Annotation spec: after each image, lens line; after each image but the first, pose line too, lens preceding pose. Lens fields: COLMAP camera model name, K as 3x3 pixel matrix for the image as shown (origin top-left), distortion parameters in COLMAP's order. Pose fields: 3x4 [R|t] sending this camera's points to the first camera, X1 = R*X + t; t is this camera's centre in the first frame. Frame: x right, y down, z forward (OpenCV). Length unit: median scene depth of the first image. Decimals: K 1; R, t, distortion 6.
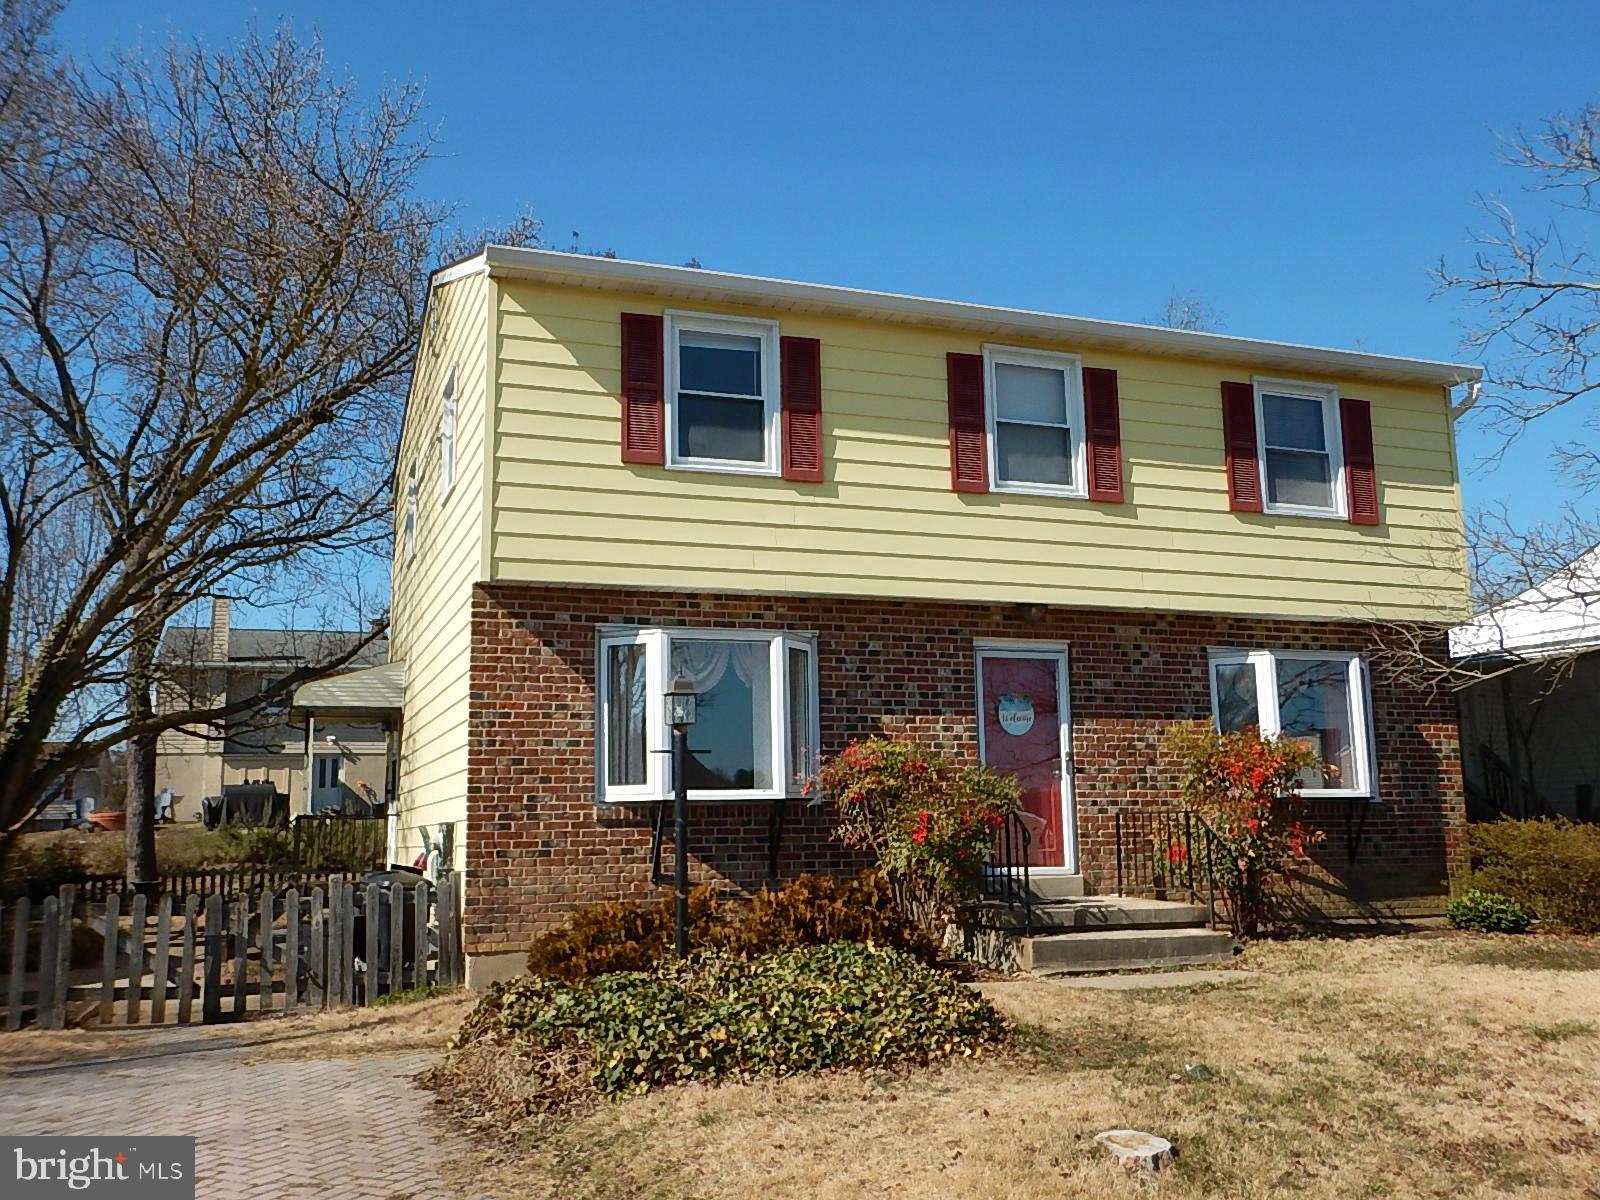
lens RADIAL K [[1487.9, 0, 794.2], [0, 1487.9, 607.1], [0, 0, 1]] dist [0.043047, 0.000000]
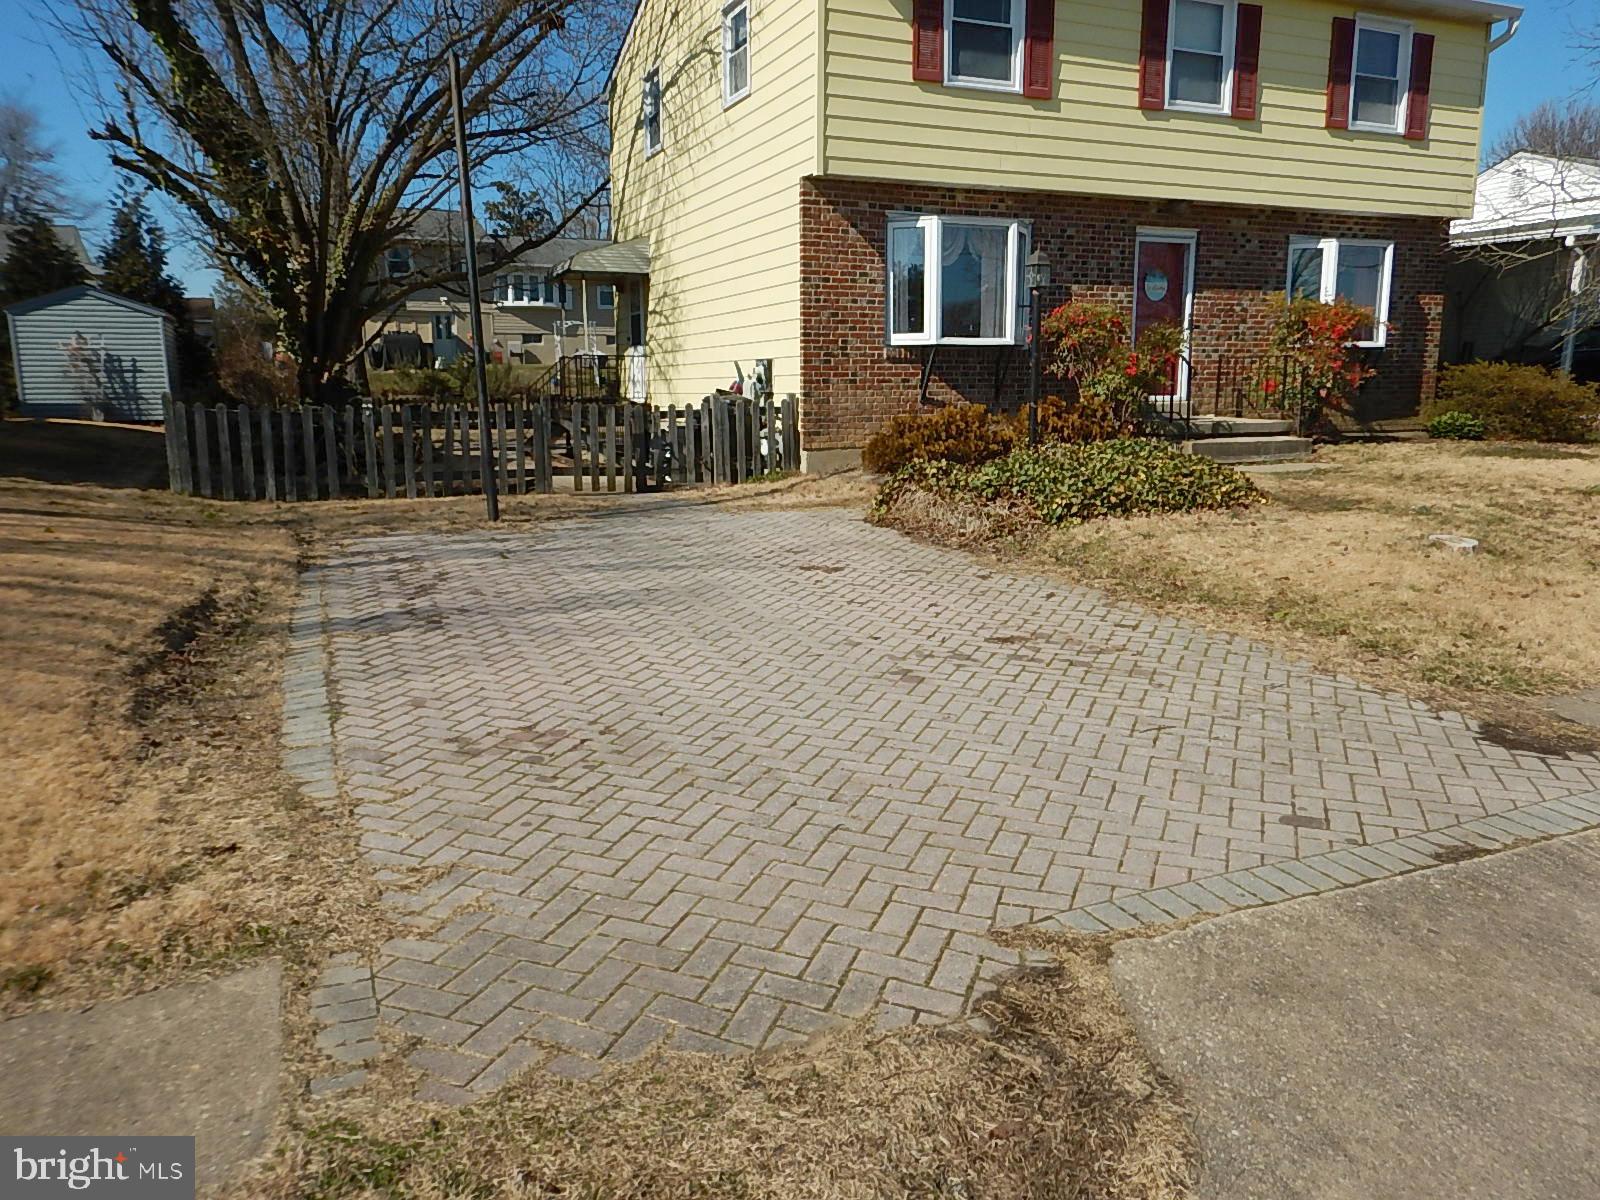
lens RADIAL K [[1159.3, 0, 804.8], [0, 1159.3, 600.2], [0, 0, 1]] dist [0.028290, 0.008456]
pose [[0.997853, -0.001497, 0.065477, -0.258748], [-0.020088, 0.944557, 0.327732, 0.000574], [-0.062337, -0.328344, 0.942499, -0.098627]]
